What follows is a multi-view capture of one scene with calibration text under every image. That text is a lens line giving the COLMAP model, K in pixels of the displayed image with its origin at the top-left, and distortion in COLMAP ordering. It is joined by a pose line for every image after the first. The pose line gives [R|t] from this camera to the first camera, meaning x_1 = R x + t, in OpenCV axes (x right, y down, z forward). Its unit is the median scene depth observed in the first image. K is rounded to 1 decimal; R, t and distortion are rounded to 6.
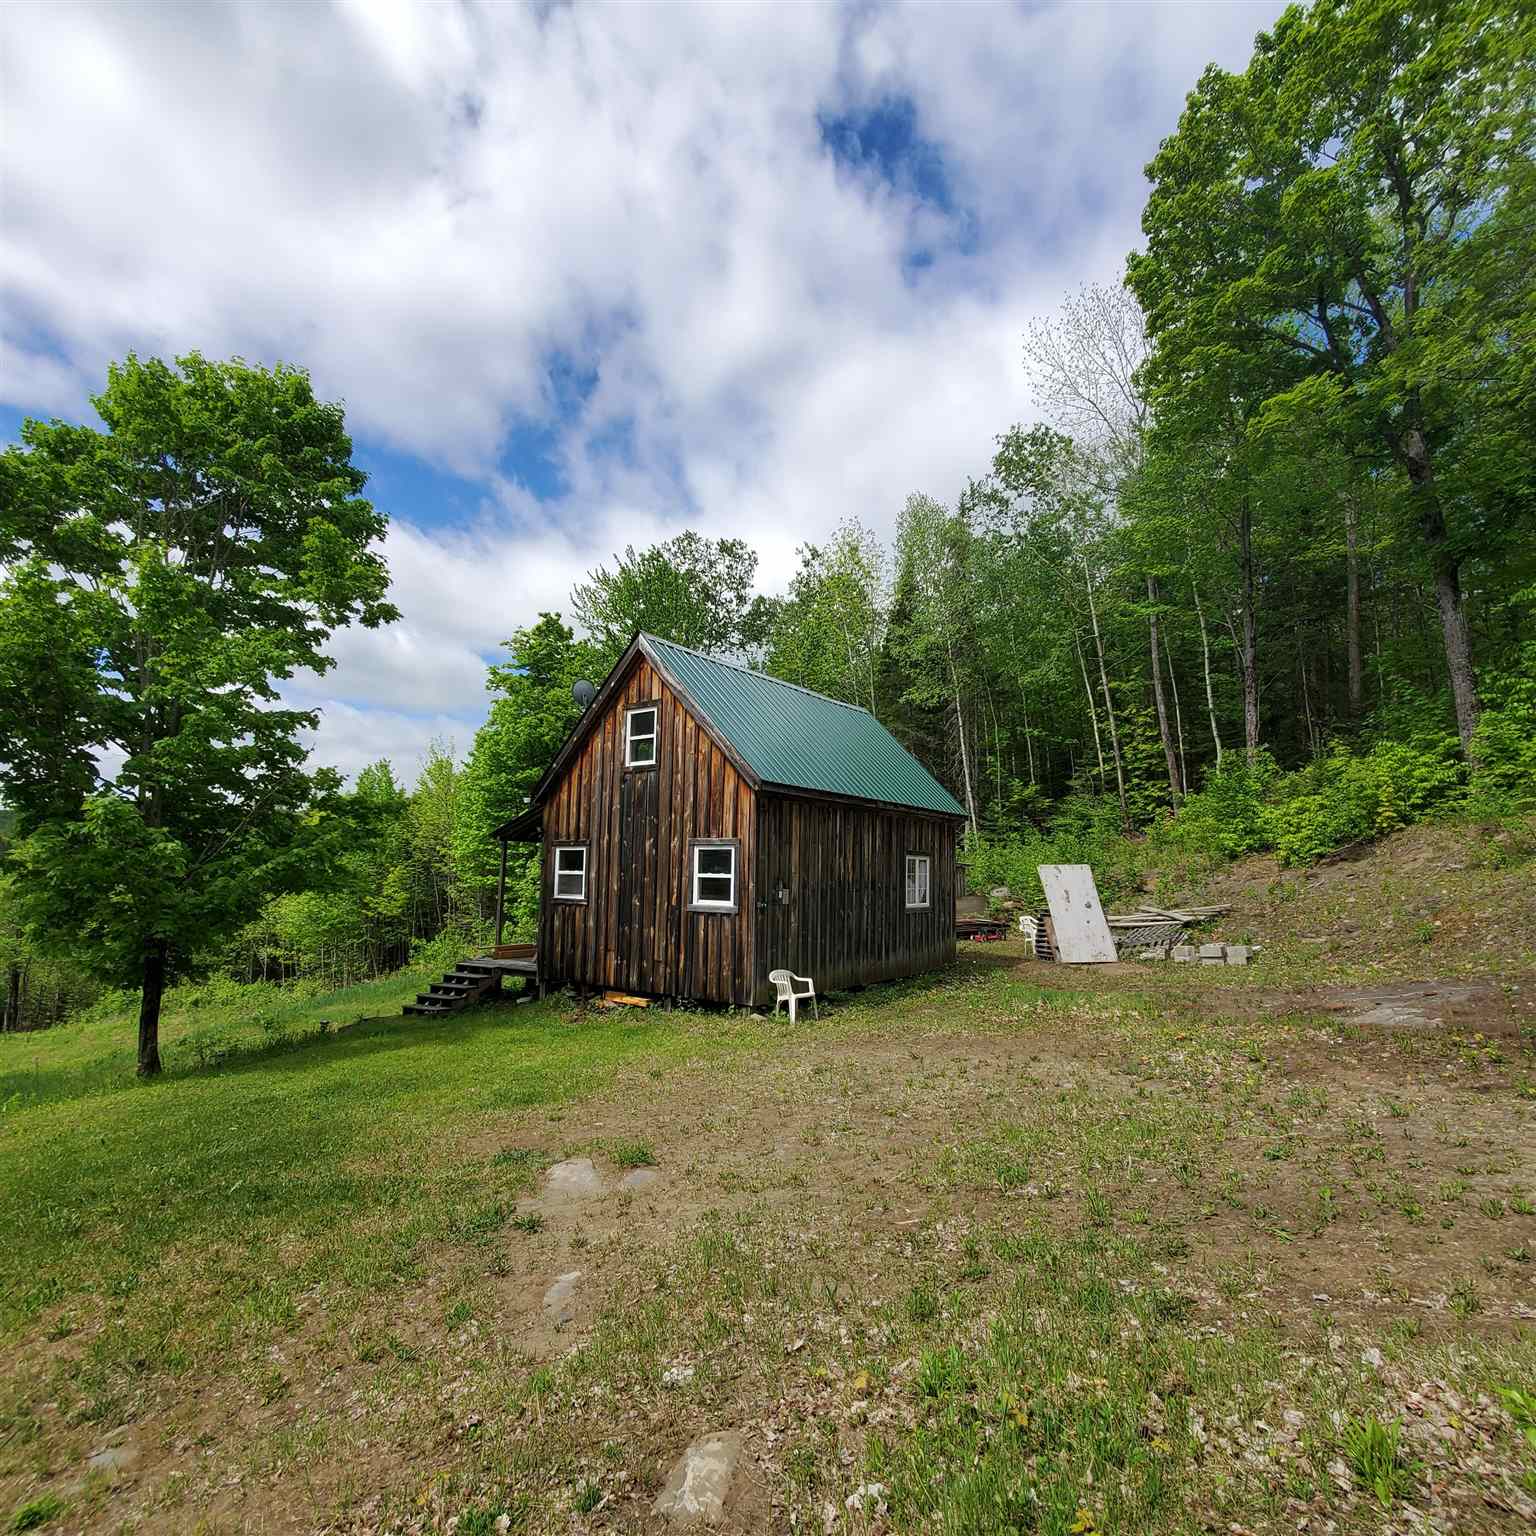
lens RADIAL K [[810.2, 0, 770.6], [0, 810.2, 776.9], [0, 0, 1]] dist [0.007432, -0.002259]
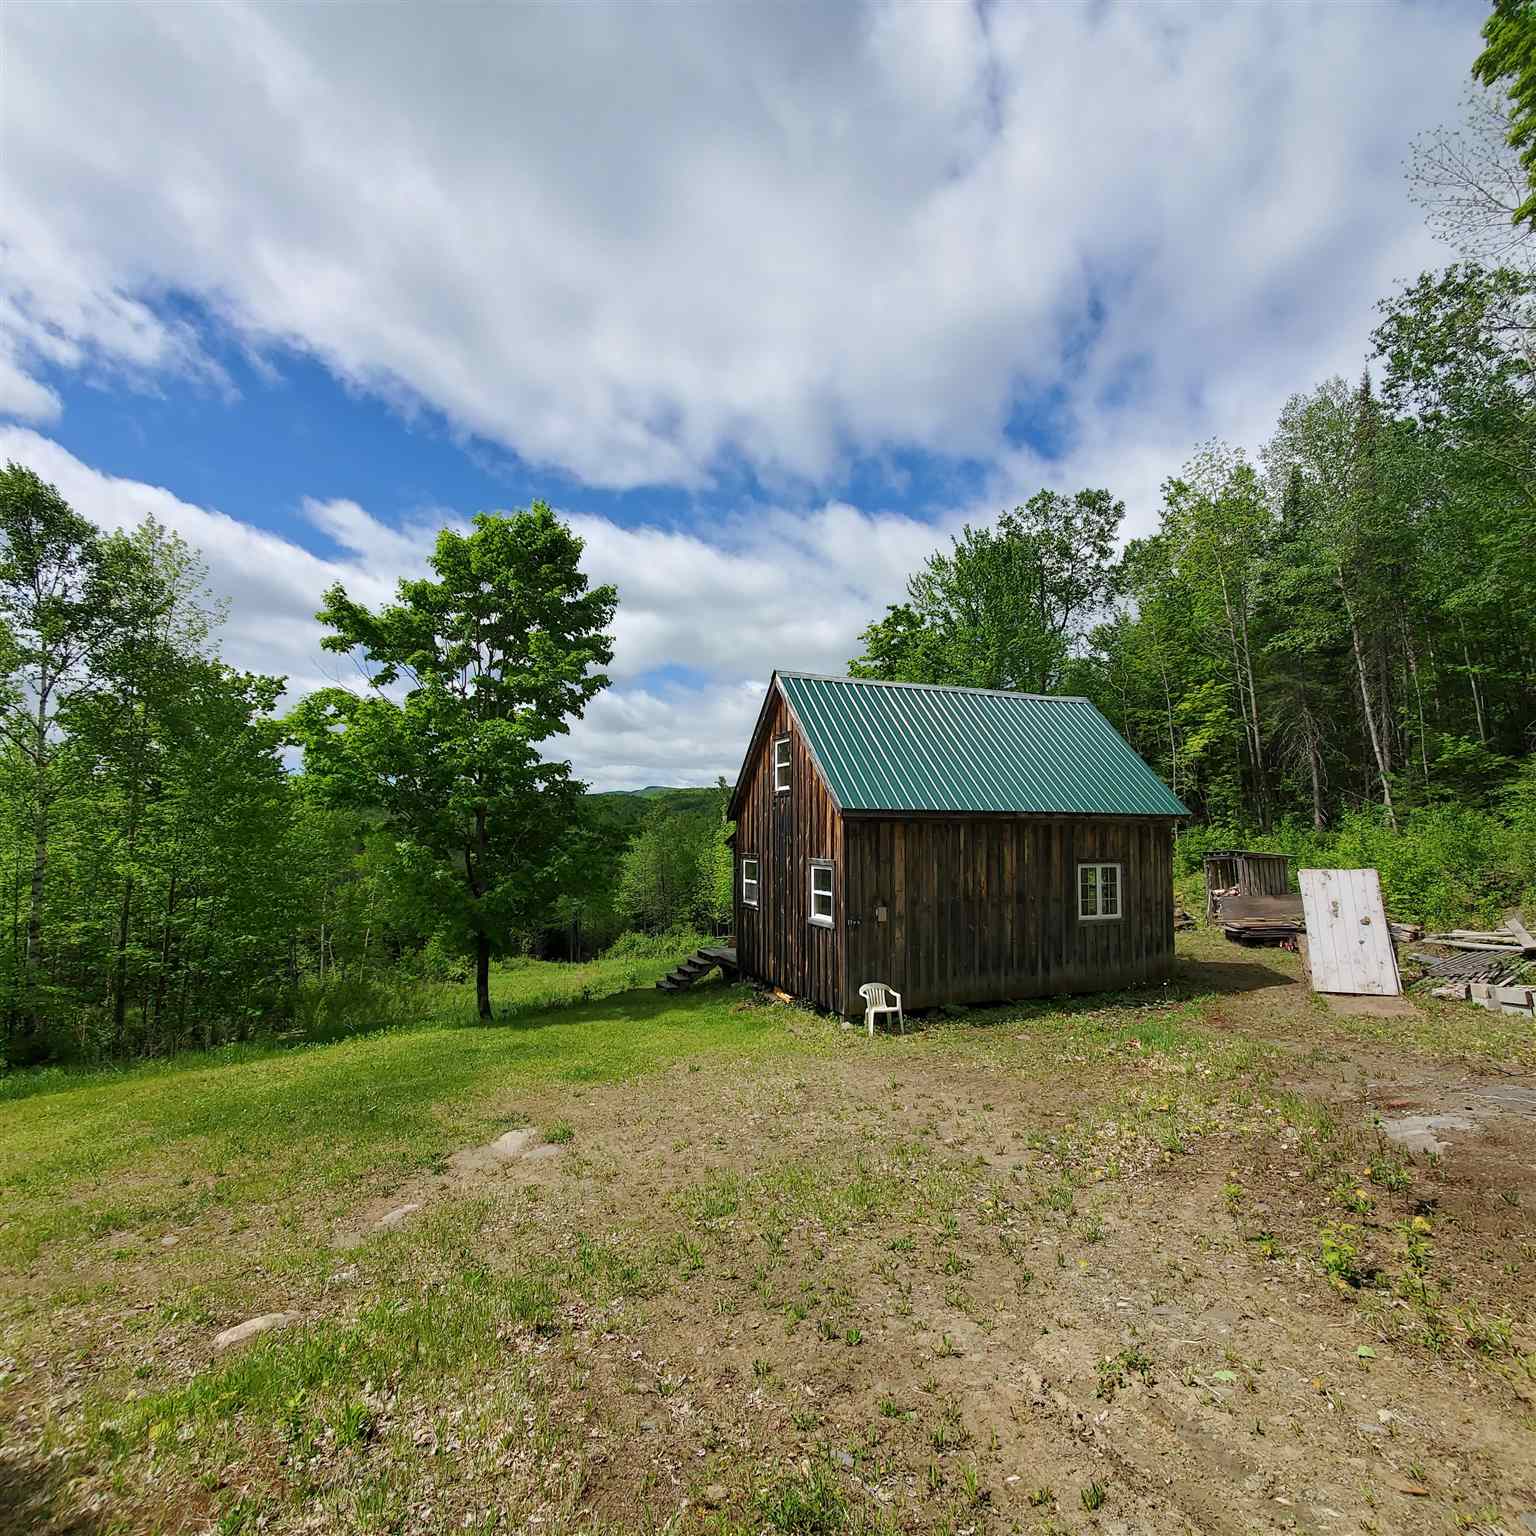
lens RADIAL K [[810.2, 0, 777.8], [0, 810.2, 764.2], [0, 0, 1]] dist [0.007432, -0.002259]
pose [[0.858302, -0.056140, -0.510065, 0.403913], [0.072476, 0.997296, 0.012191, -0.063377], [0.508001, -0.047431, 0.860050, 0.025283]]
